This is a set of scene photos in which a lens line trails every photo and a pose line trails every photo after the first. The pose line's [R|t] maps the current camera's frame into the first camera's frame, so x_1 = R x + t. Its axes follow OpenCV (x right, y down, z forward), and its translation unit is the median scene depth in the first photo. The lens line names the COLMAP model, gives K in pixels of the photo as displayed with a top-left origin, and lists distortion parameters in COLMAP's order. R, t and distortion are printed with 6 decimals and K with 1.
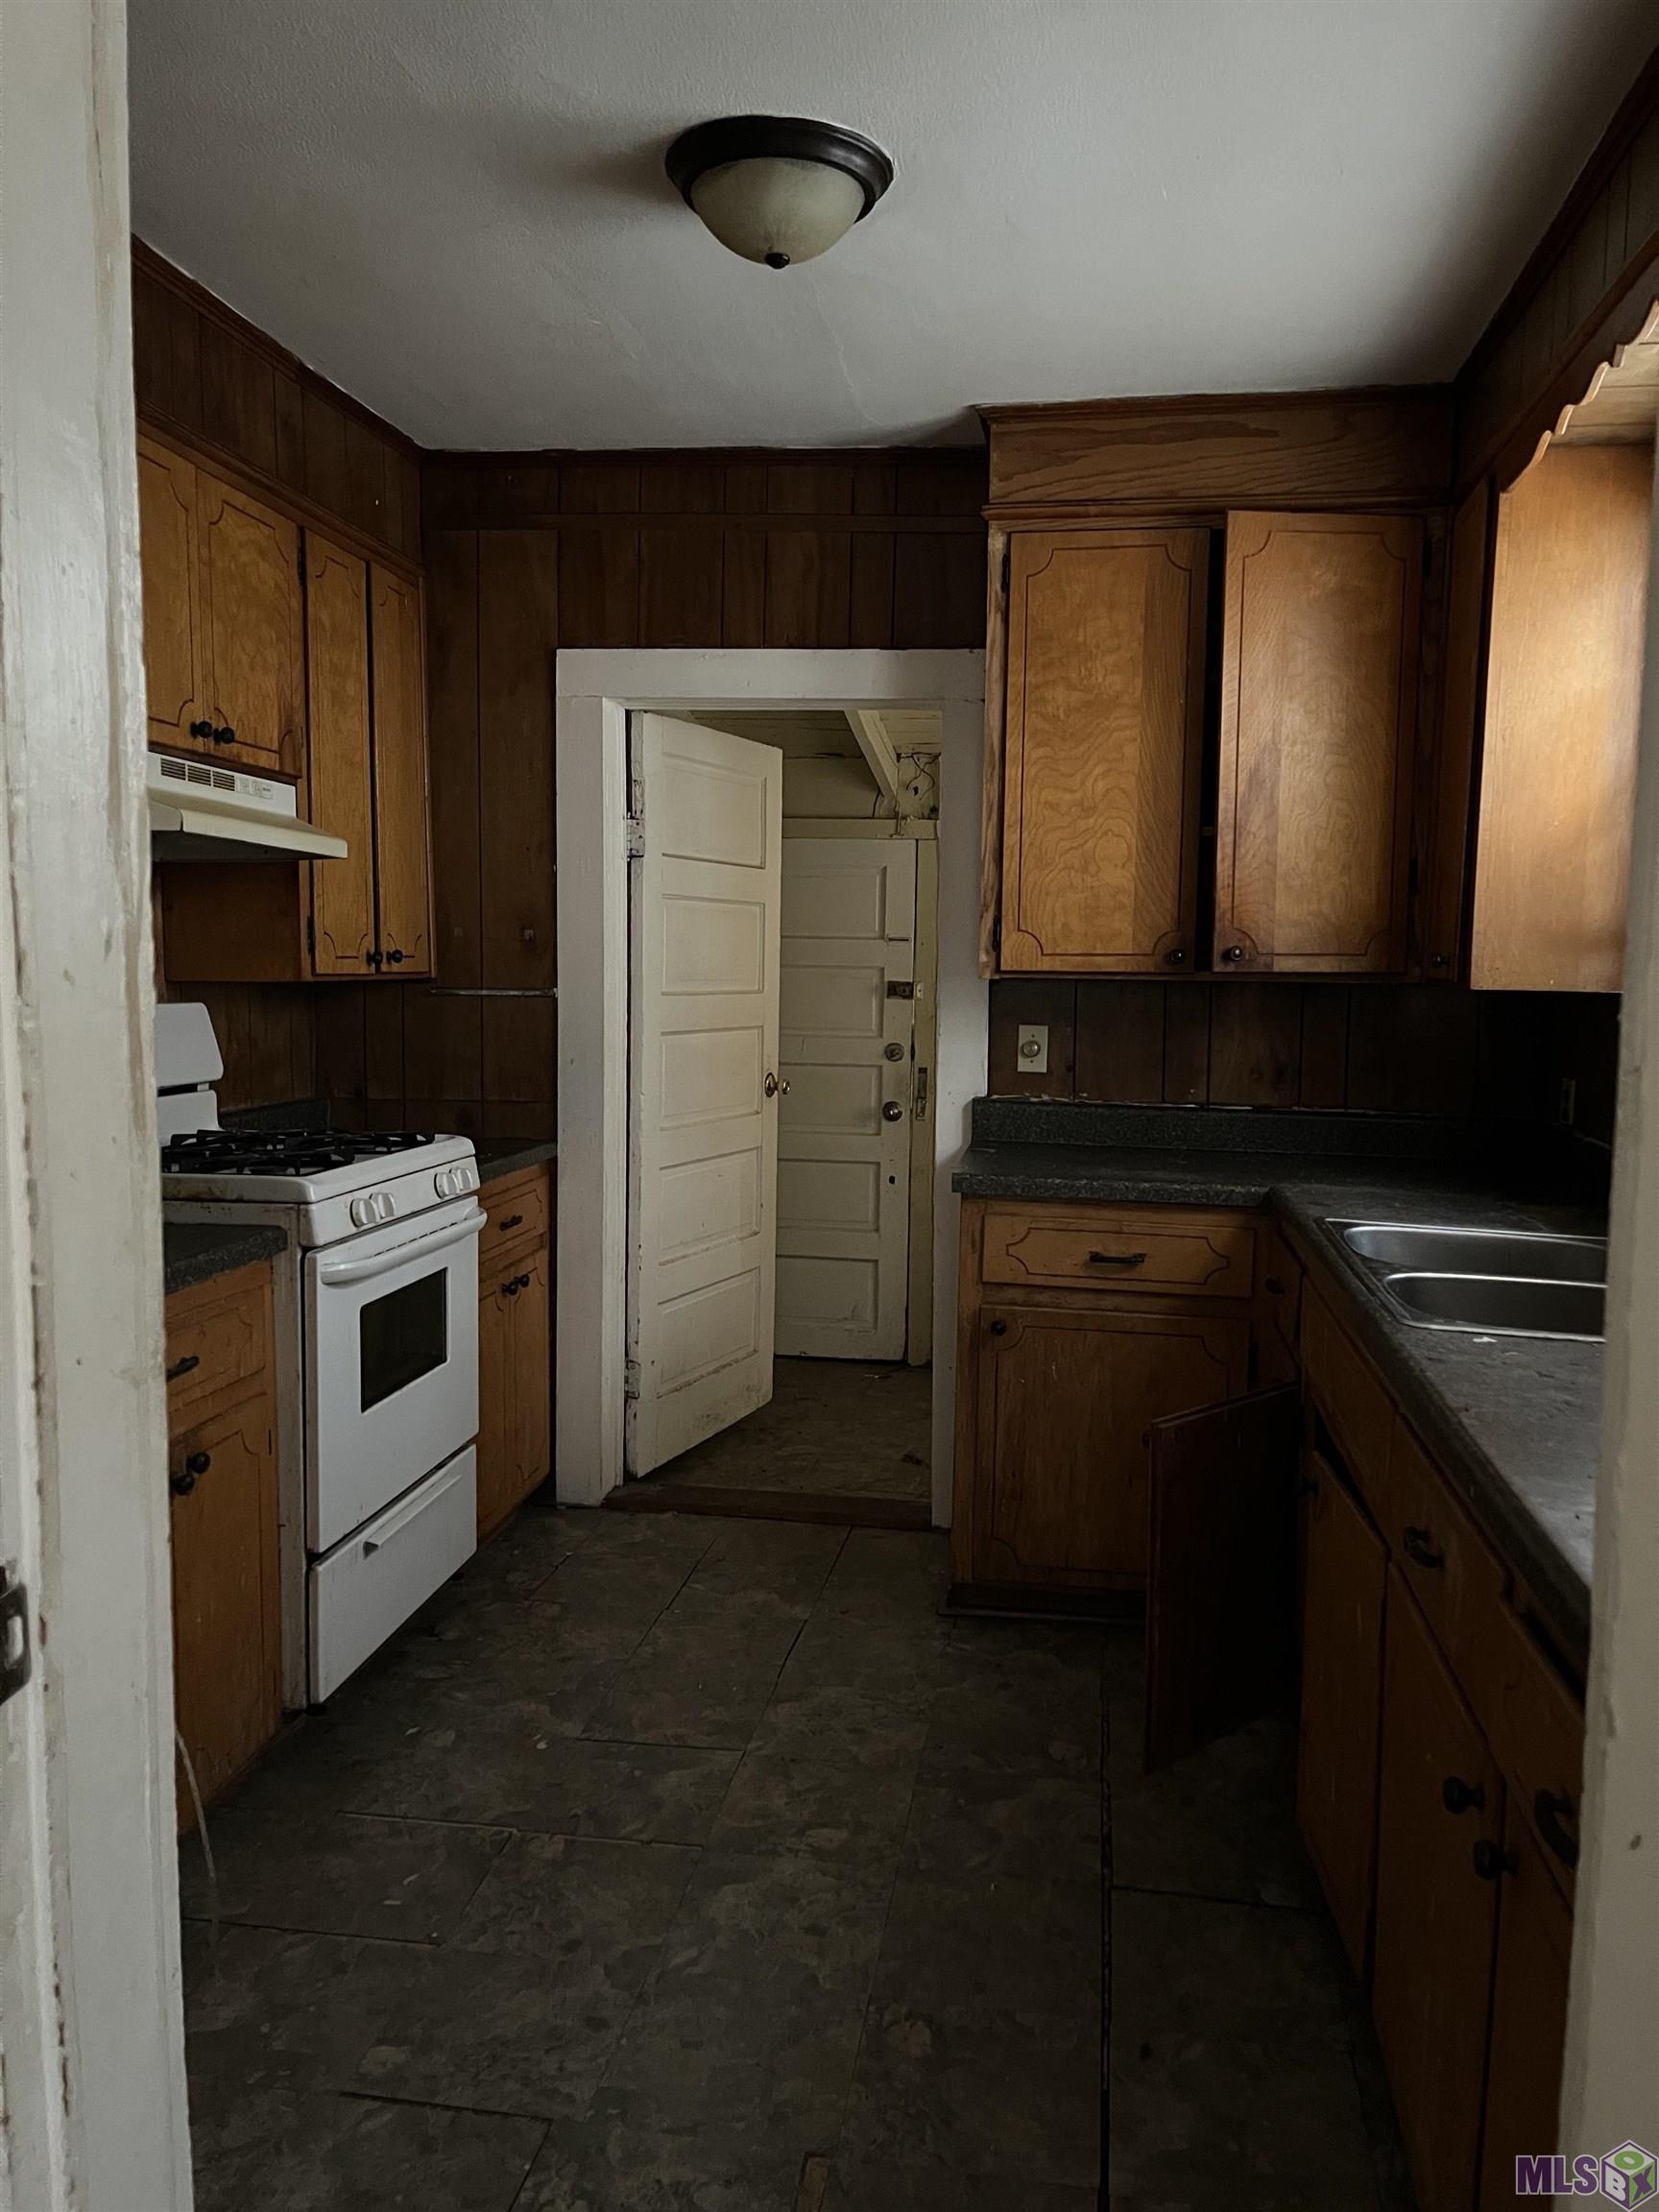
lens RADIAL K [[1674.3, 0, 830.6], [0, 1674.3, 1108.7], [0, 0, 1]] dist [0.040743, 0.002087]
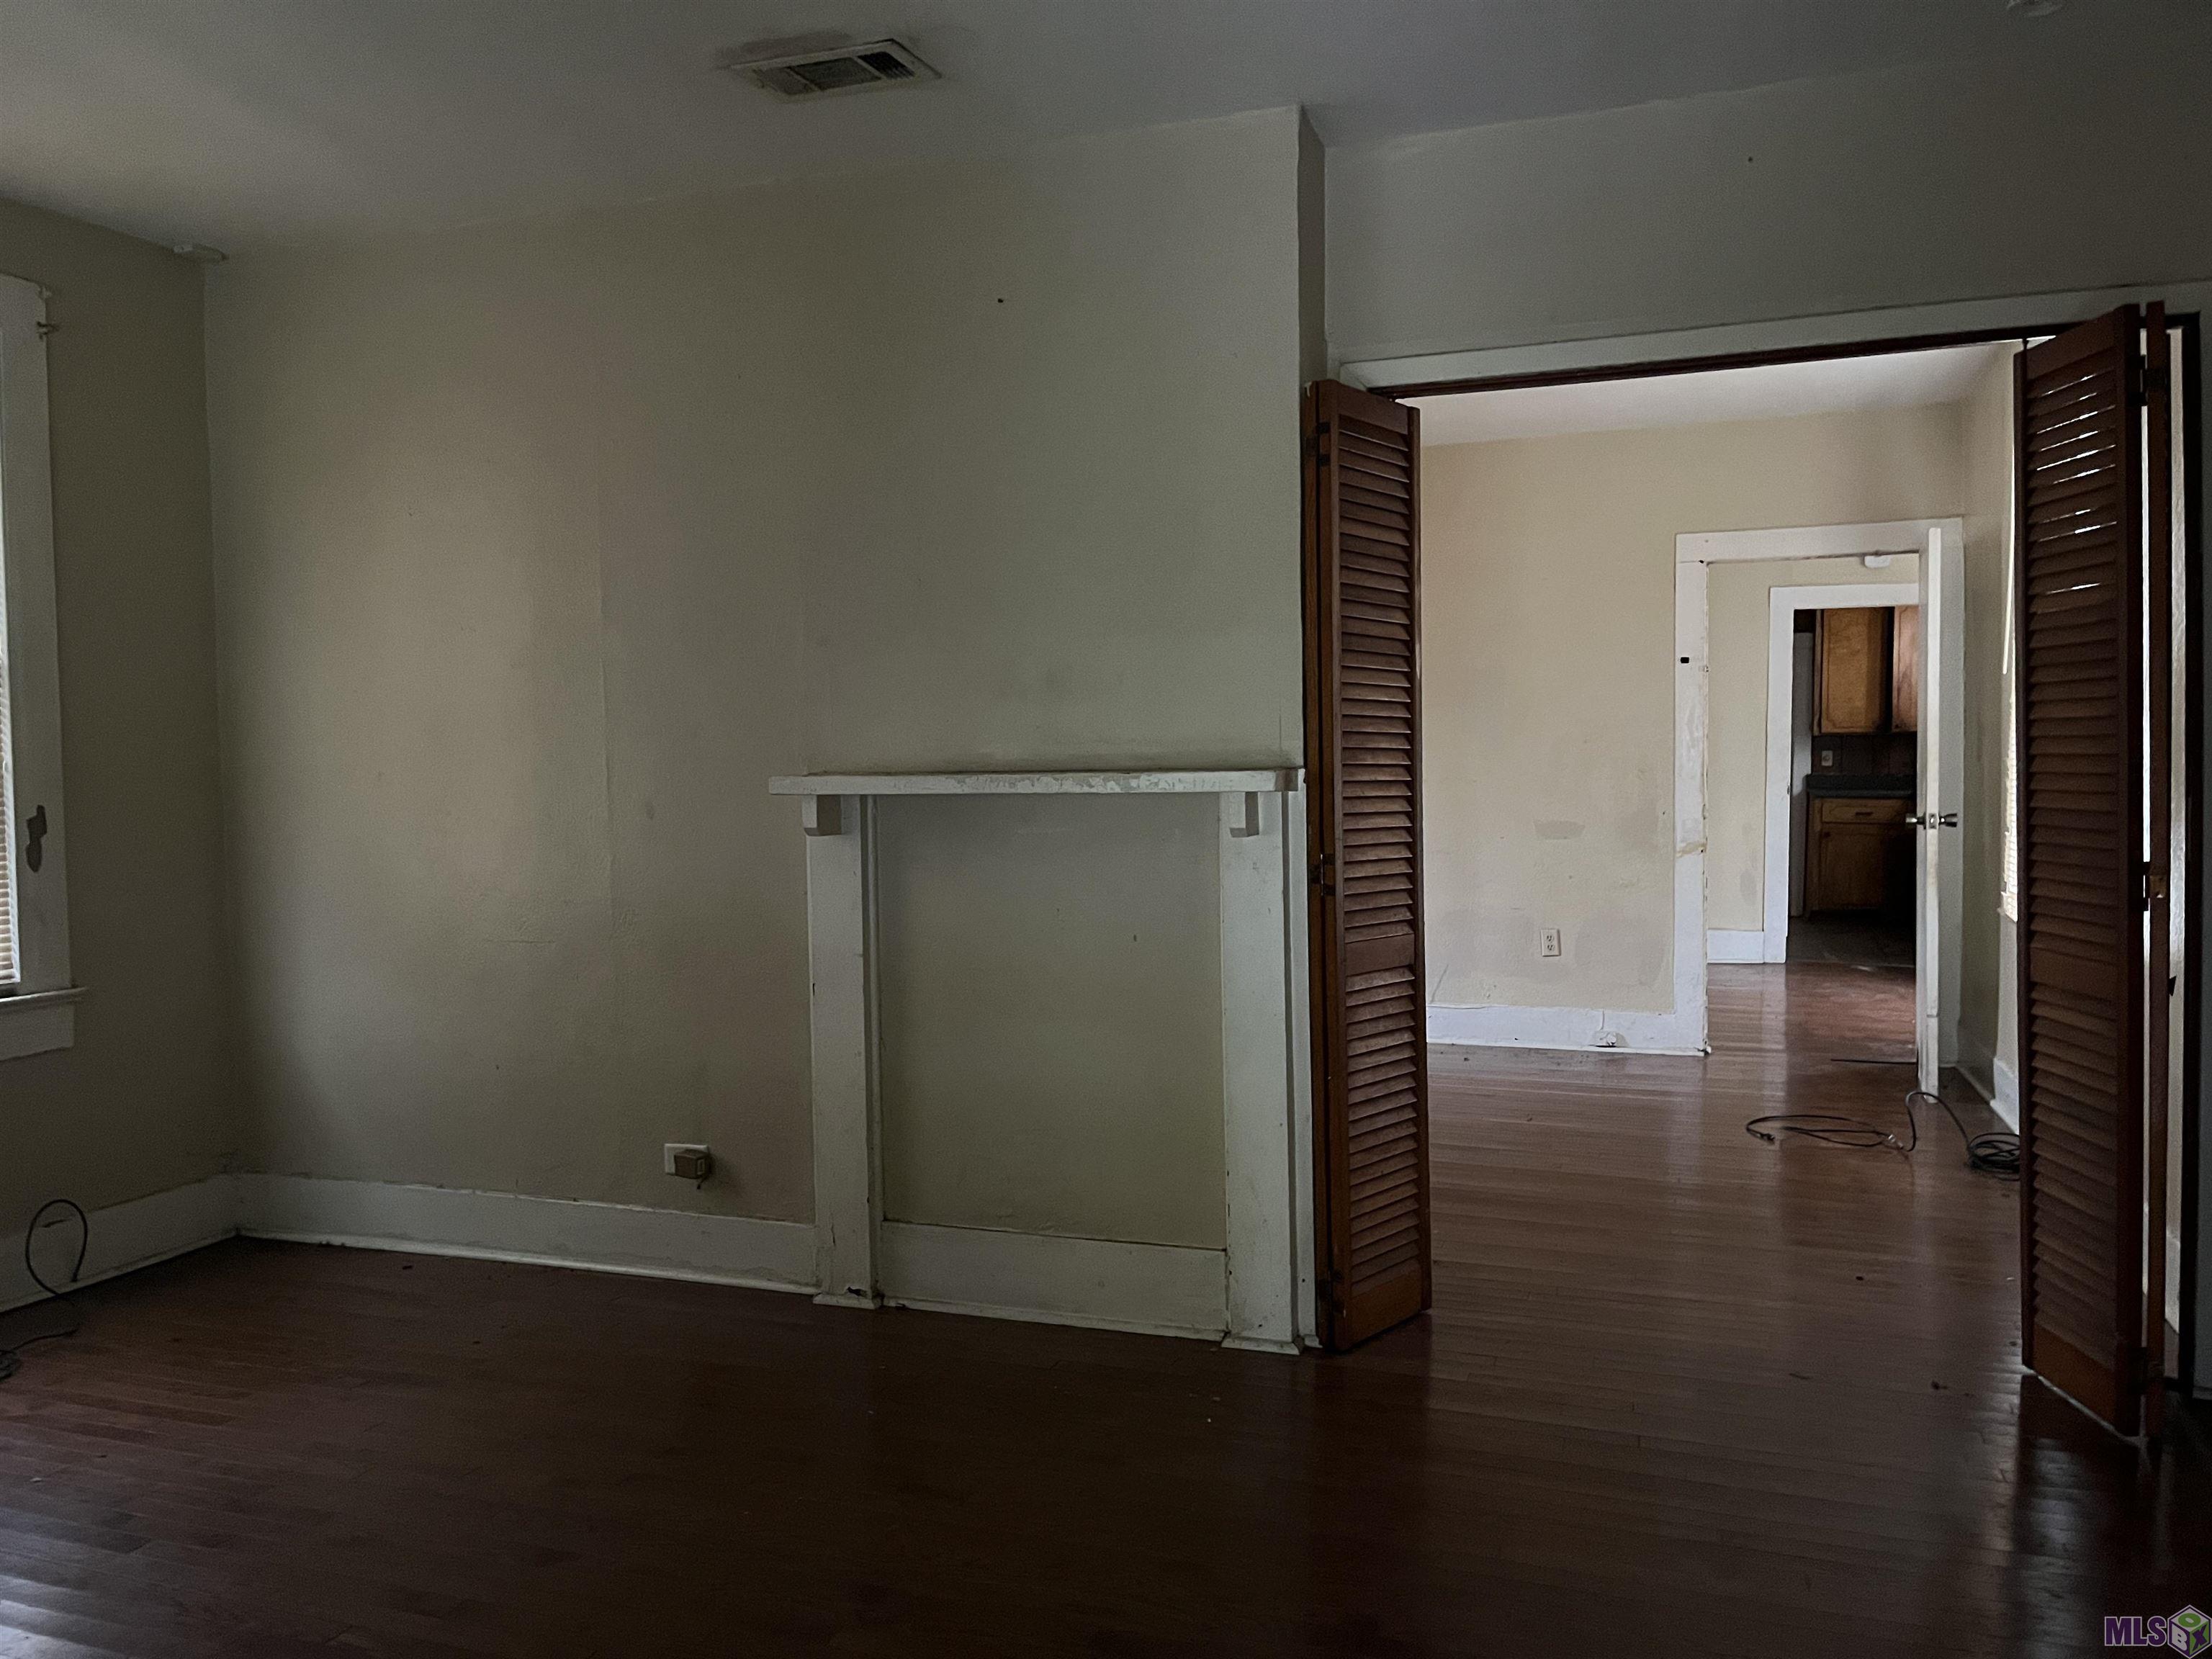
lens RADIAL K [[1674.3, 0, 1101.9], [0, 1674.3, 829.7], [0, 0, 1]] dist [0.040743, 0.002087]
pose [[0.981002, -0.008899, -0.193793, -0.655527], [0.001839, 0.999329, -0.036576, 0.230528], [0.193989, 0.035524, 0.980360, -2.560969]]
